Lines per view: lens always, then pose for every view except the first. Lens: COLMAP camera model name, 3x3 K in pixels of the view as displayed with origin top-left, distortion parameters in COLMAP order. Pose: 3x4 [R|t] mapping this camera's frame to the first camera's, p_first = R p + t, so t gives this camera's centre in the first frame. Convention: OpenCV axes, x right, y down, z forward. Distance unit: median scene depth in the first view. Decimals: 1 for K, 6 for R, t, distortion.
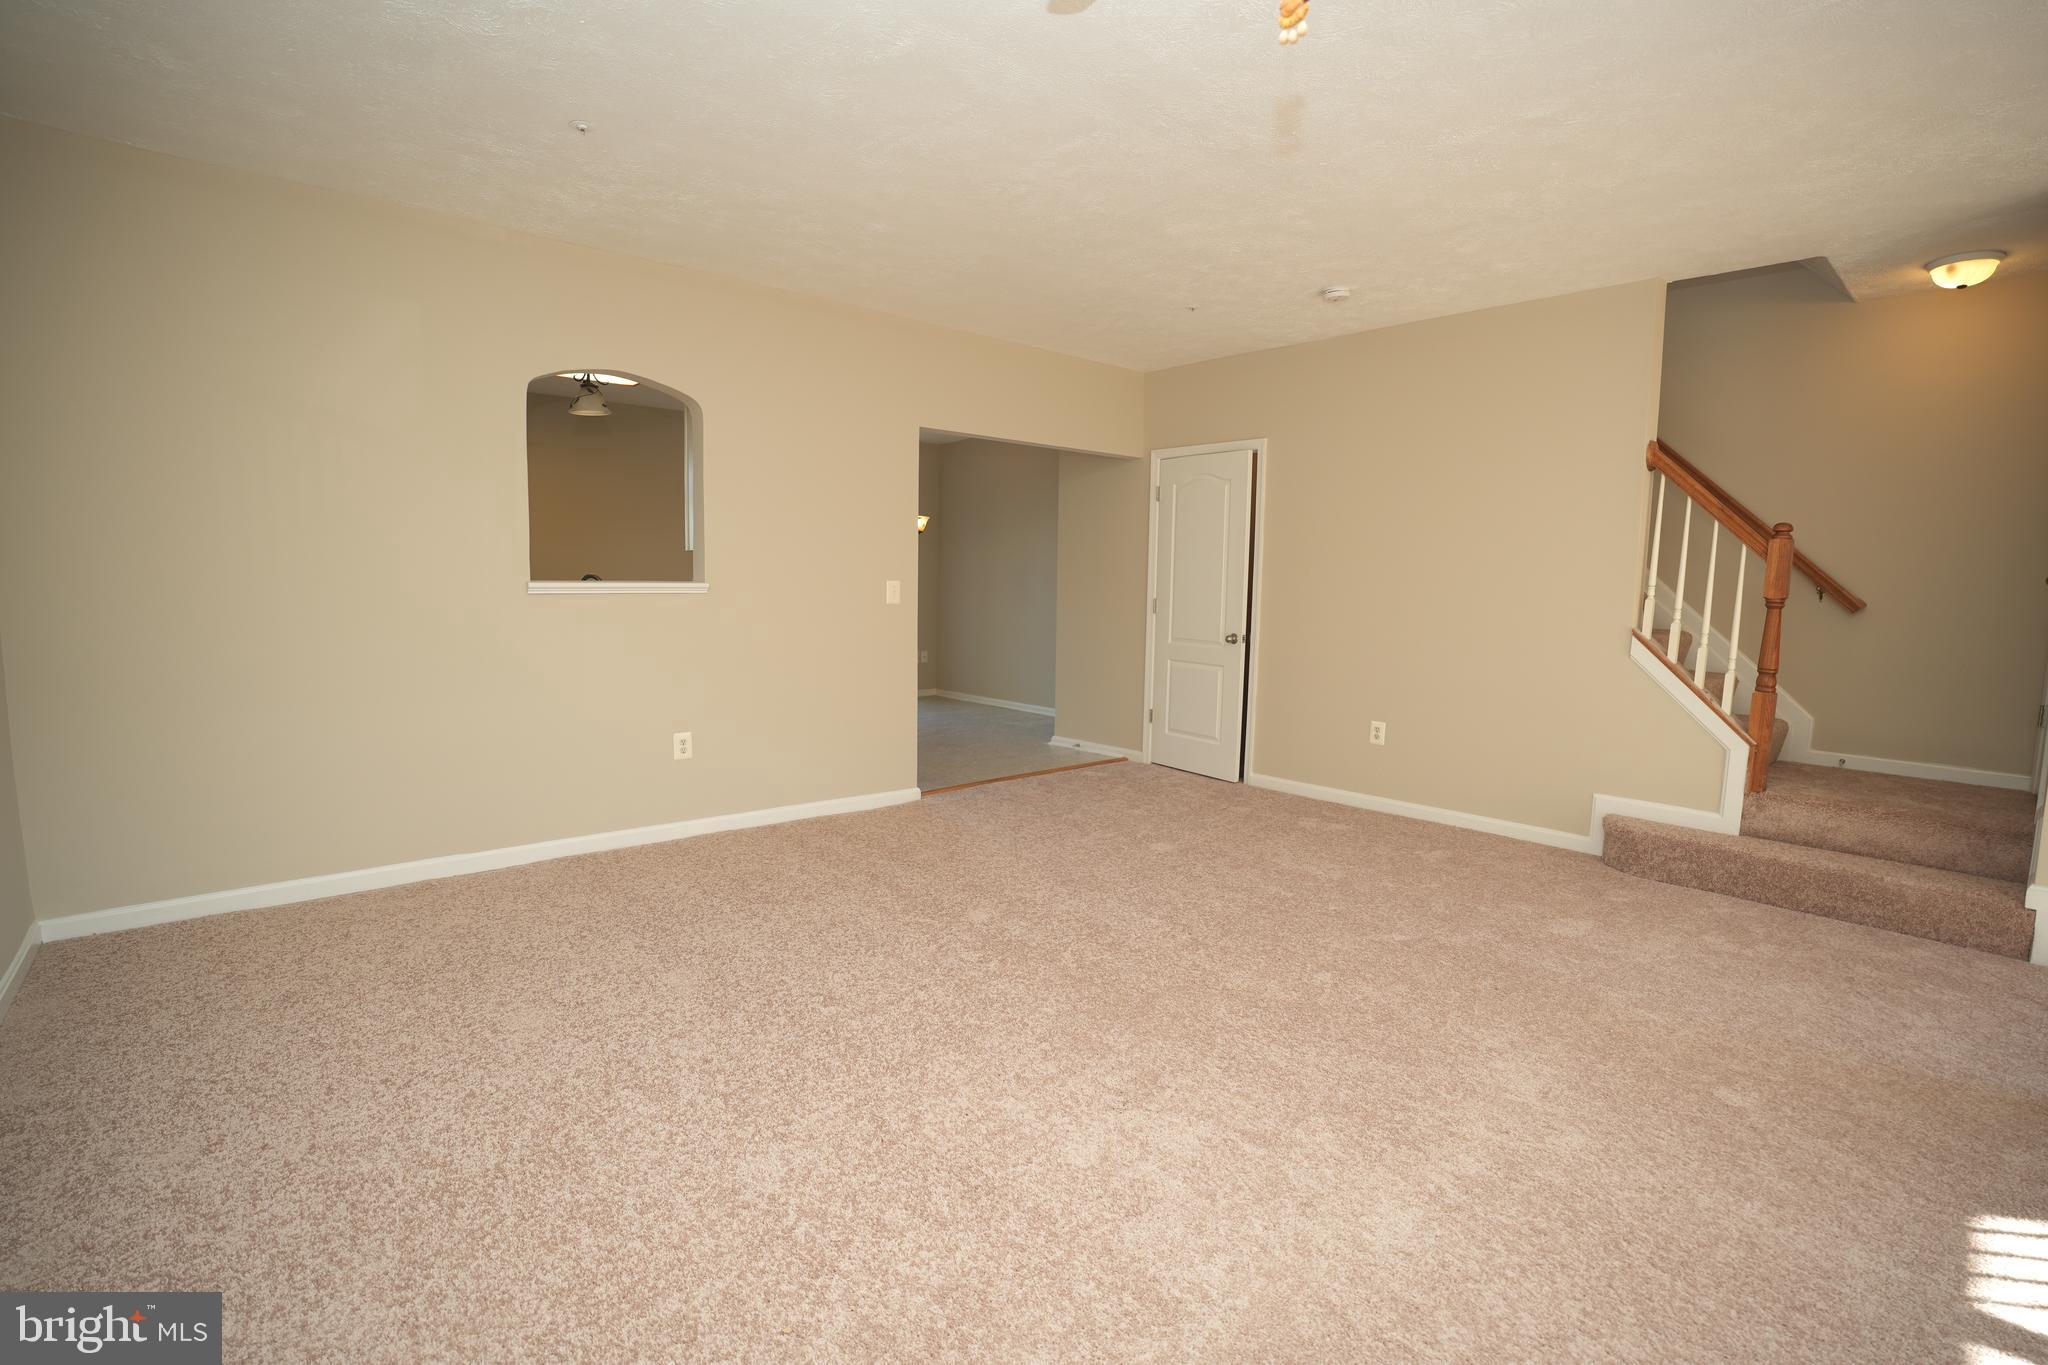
lens RADIAL K [[944.5, 0, 1024.0], [0, 944.5, 682.5], [0, 0, 1]] dist [-0.083227, 0.024261]
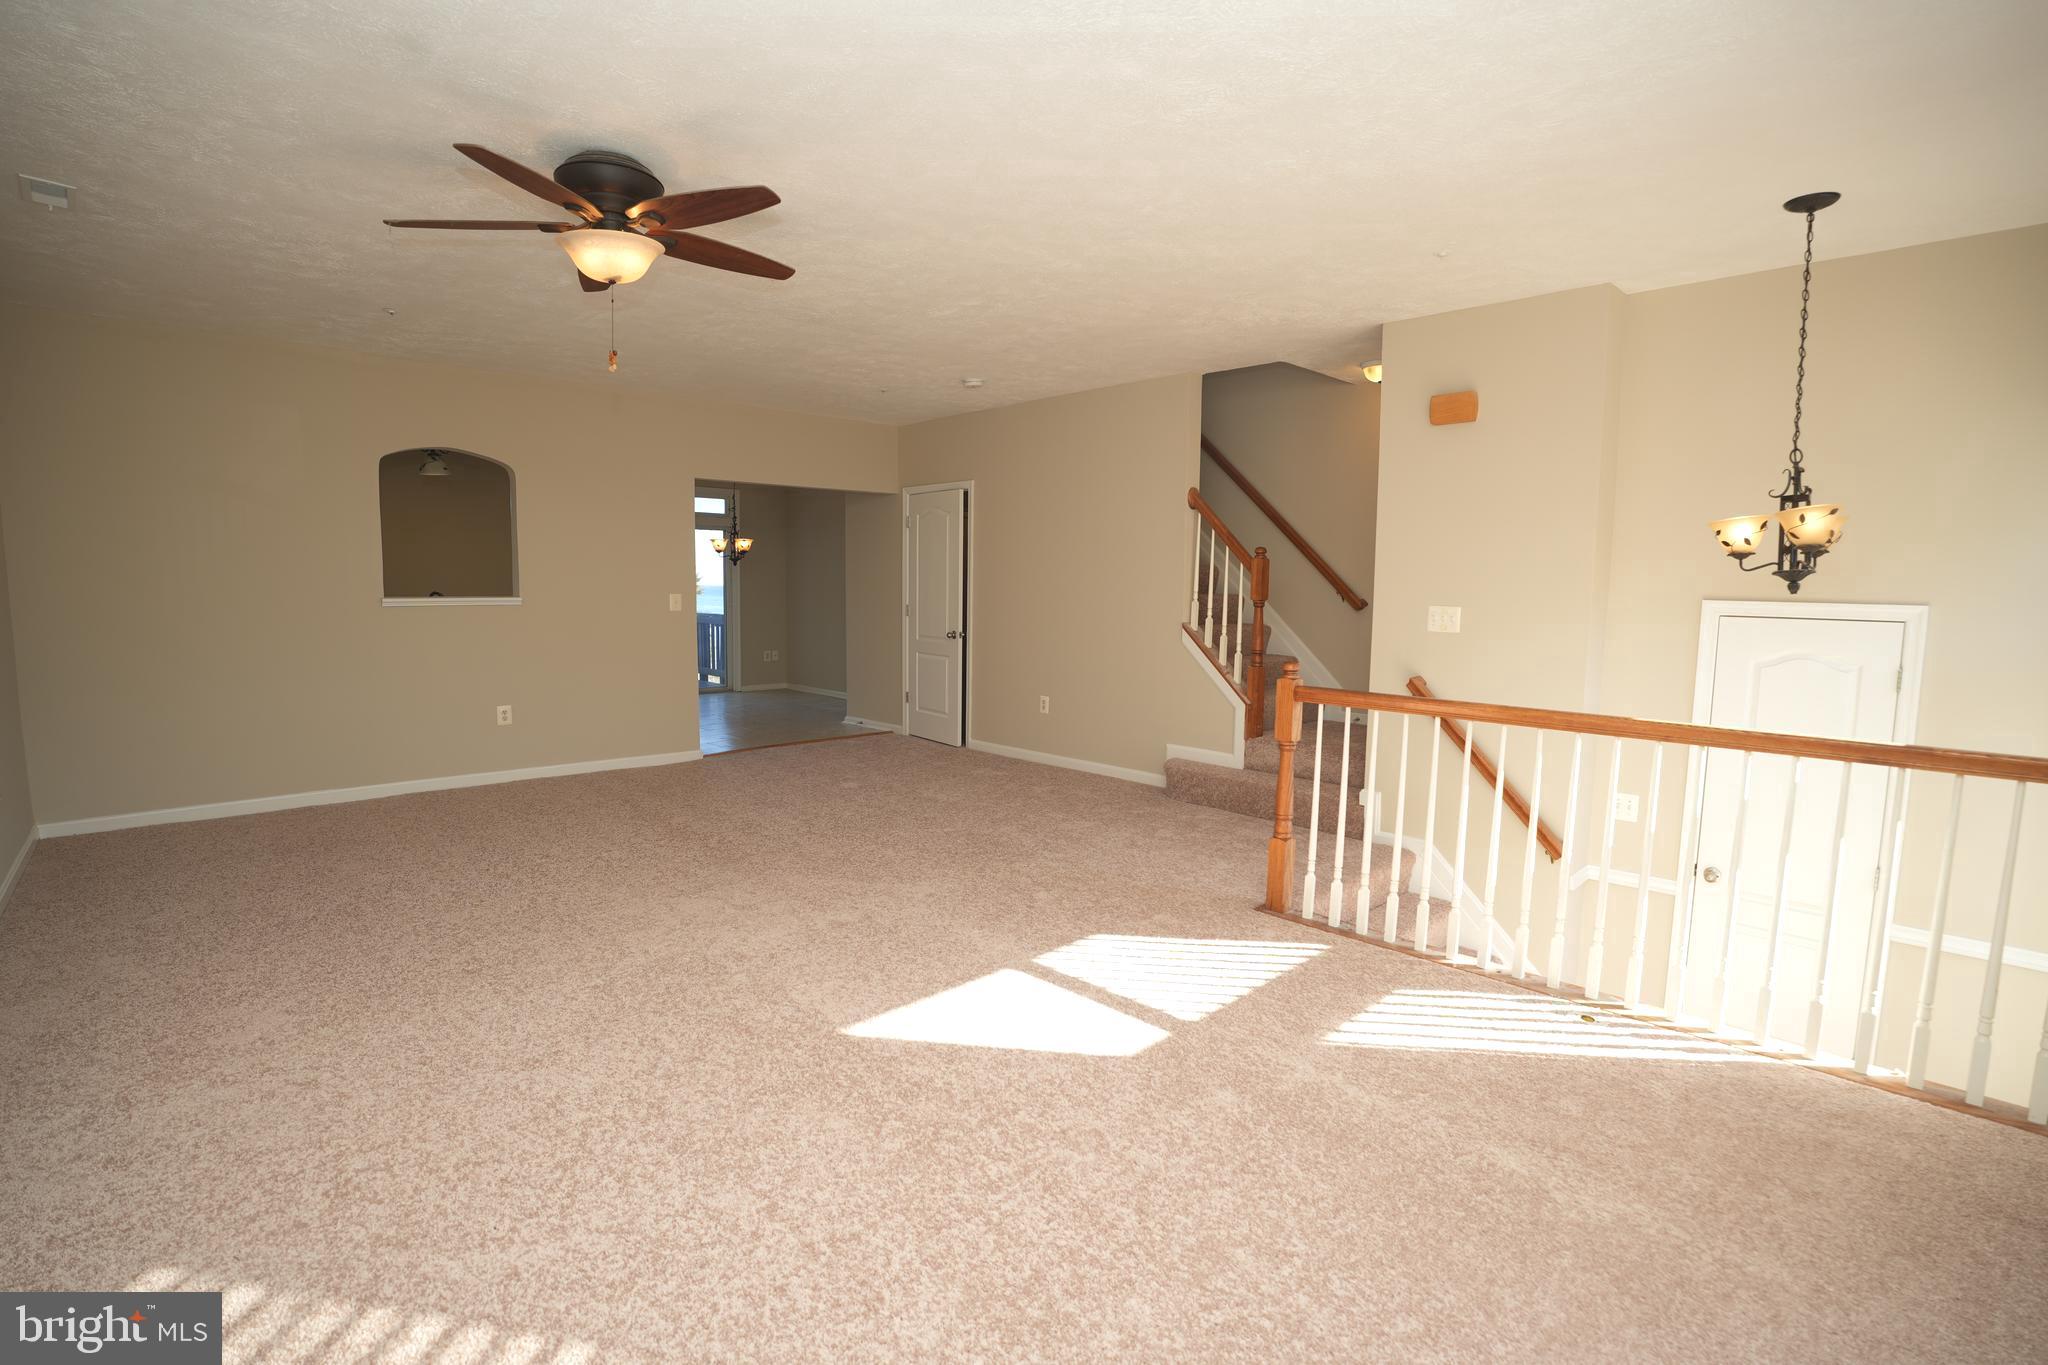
lens RADIAL K [[944.5, 0, 1024.0], [0, 944.5, 682.5], [0, 0, 1]] dist [-0.083227, 0.024261]
pose [[0.999107, -0.009937, 0.041061, 0.363529], [0.010154, 0.999936, -0.005066, 0.035754], [-0.041008, 0.005478, 0.999144, -0.412154]]
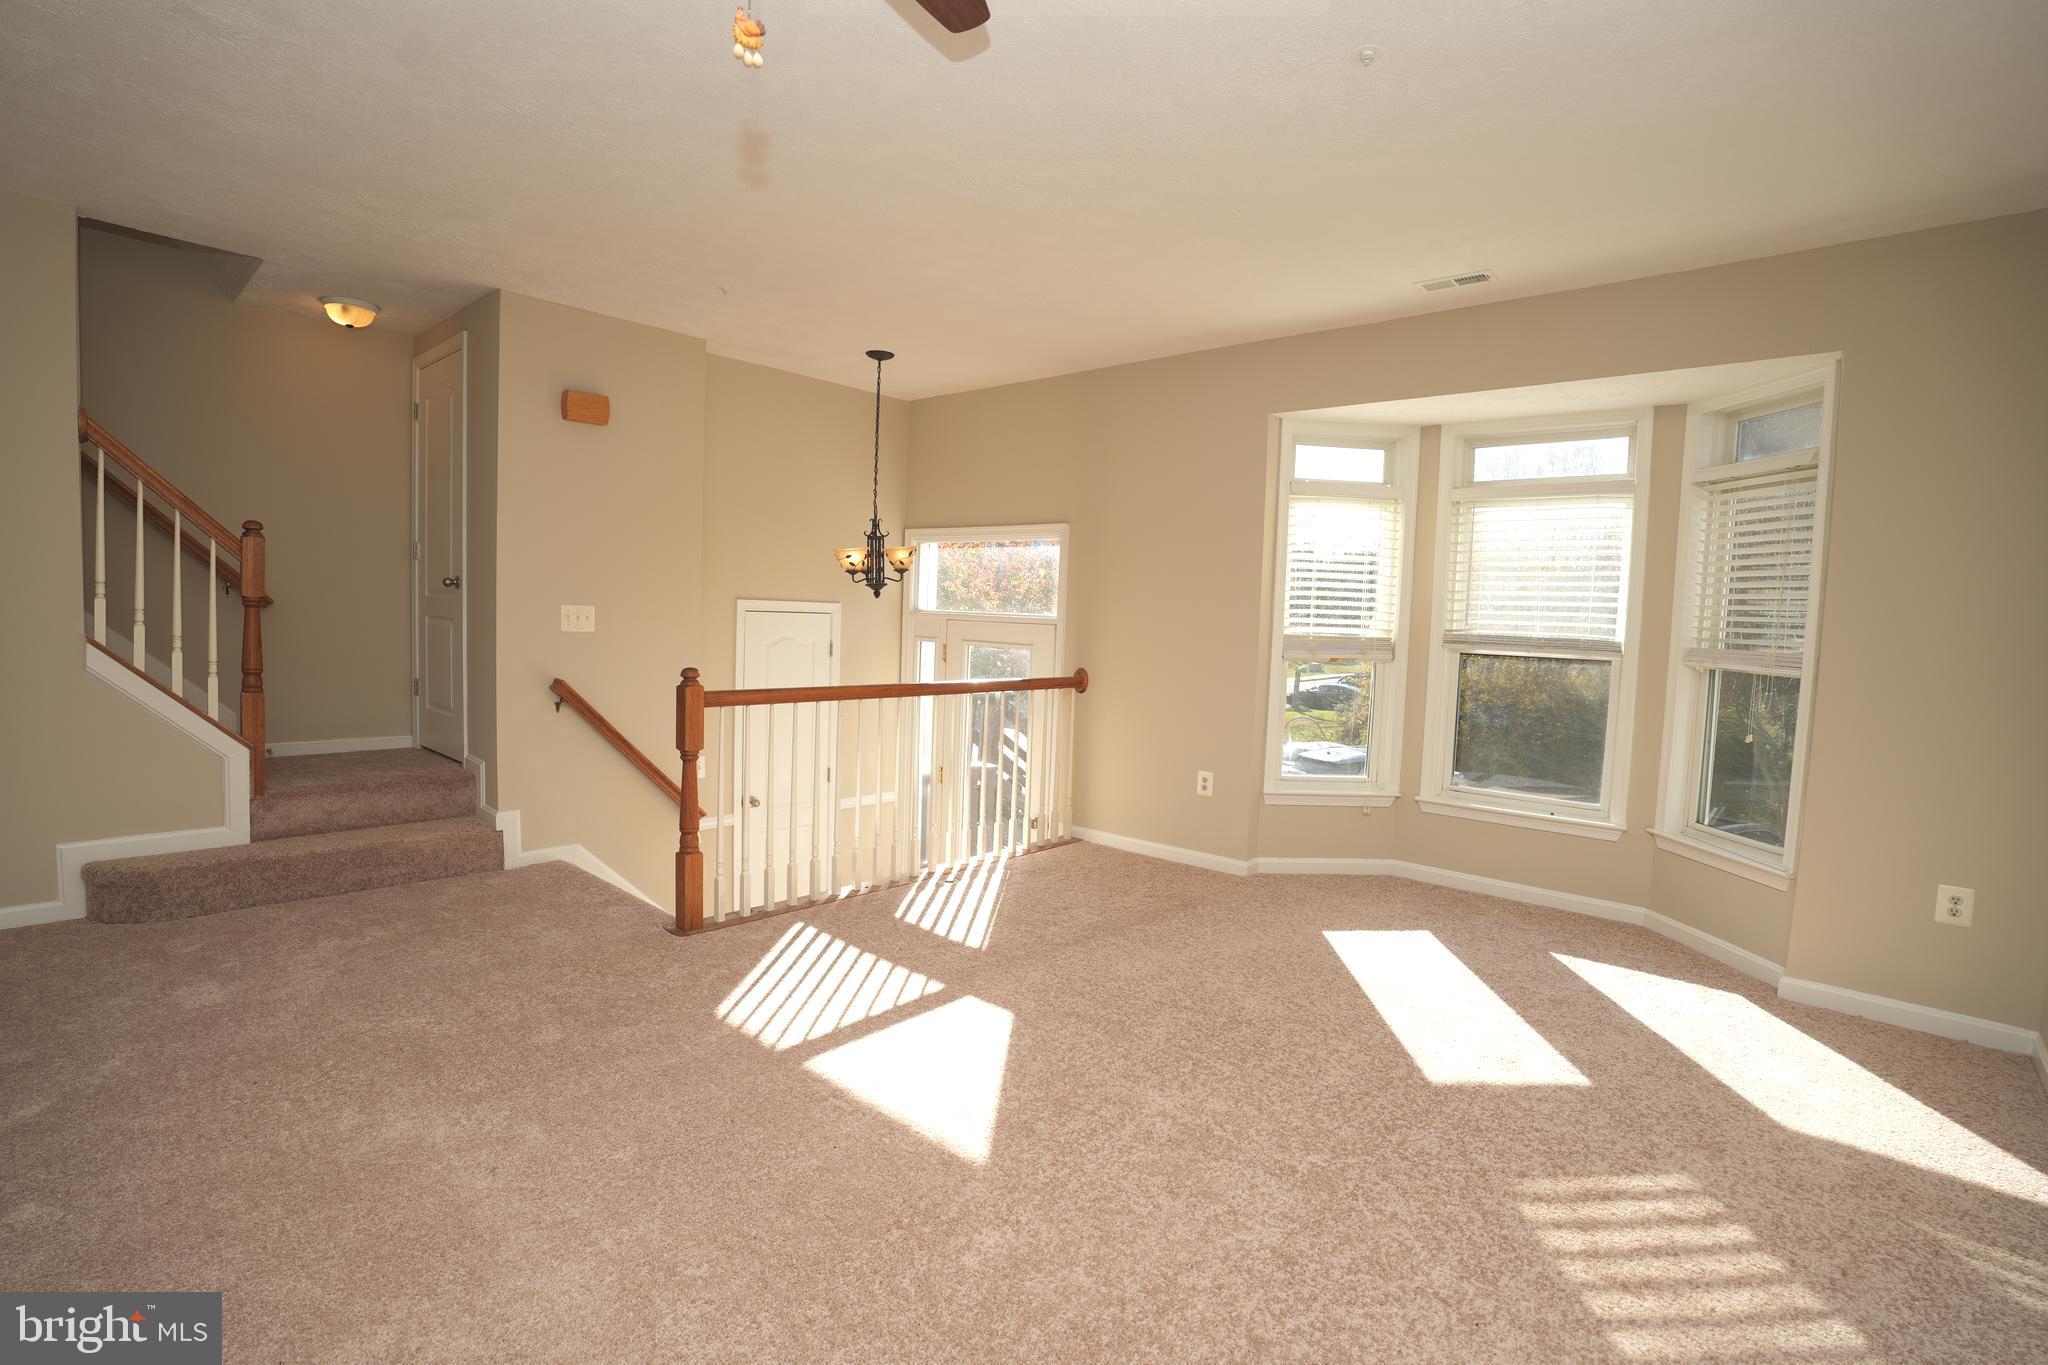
lens RADIAL K [[944.5, 0, 1024.0], [0, 944.5, 682.5], [0, 0, 1]] dist [-0.083227, 0.024261]
pose [[-0.118001, -0.094397, 0.988516, -0.220299], [0.069466, 0.992248, 0.103046, -0.038771], [-0.990581, 0.080828, -0.110529, 0.253000]]
